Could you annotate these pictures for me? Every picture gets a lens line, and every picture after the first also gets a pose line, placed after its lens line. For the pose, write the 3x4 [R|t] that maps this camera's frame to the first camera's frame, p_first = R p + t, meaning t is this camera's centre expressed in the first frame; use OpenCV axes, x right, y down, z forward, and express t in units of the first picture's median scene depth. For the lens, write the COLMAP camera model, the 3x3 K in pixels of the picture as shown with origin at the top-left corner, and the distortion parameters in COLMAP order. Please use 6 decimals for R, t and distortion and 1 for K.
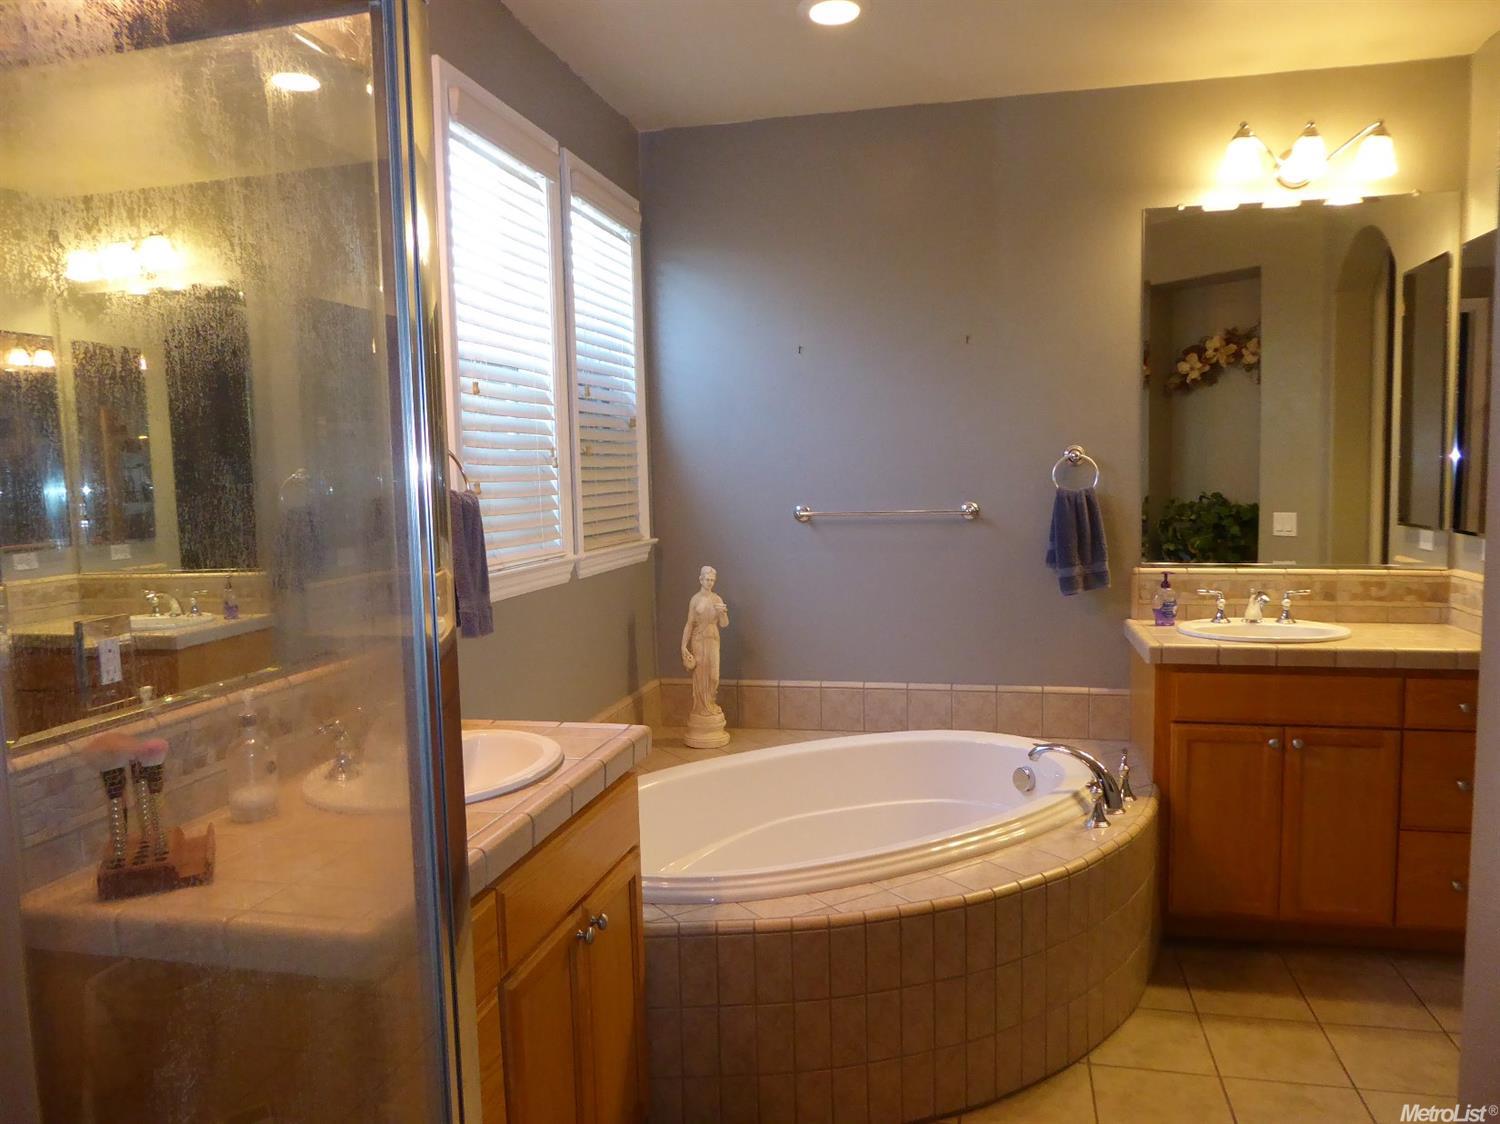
lens RADIAL K [[1088.7, 0, 750.0], [0, 1088.7, 562.0], [0, 0, 1]] dist [-0.049297, -0.001393]
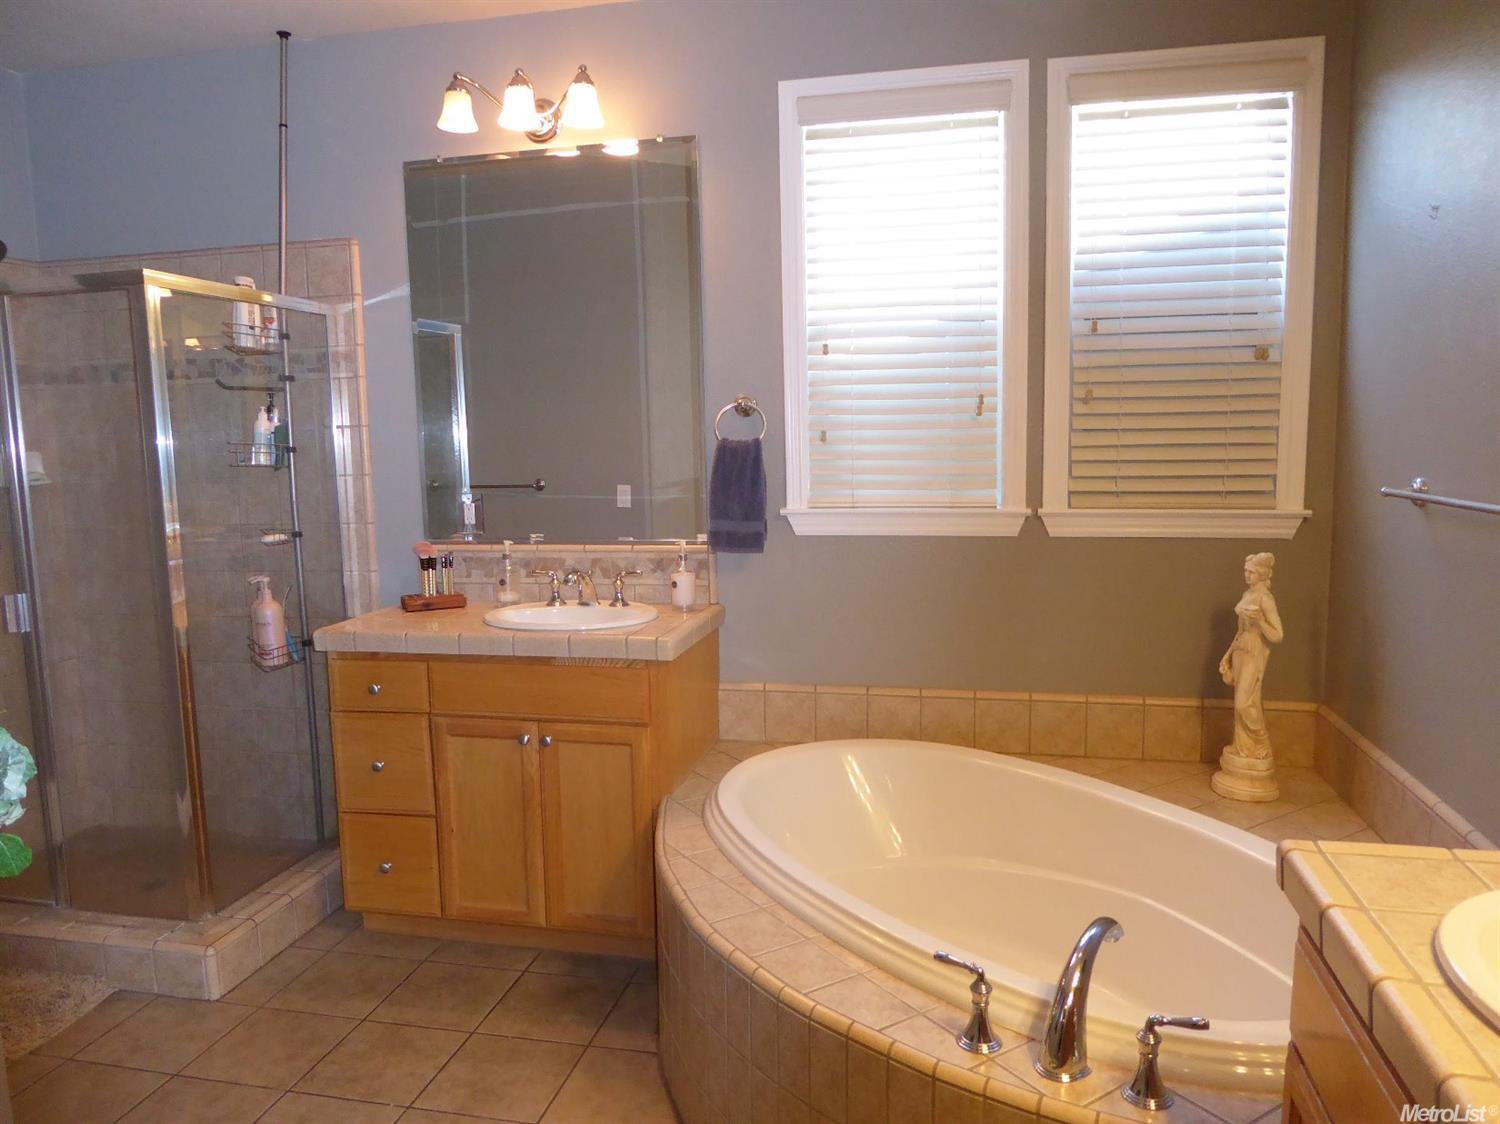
lens RADIAL K [[1088.7, 0, 750.0], [0, 1088.7, 562.0], [0, 0, 1]] dist [-0.049297, -0.001393]
pose [[0.010359, 0.150453, -0.988563, 0.730741], [-0.068274, 0.986415, 0.149411, -0.080728], [0.997613, 0.065945, 0.020491, 0.715149]]
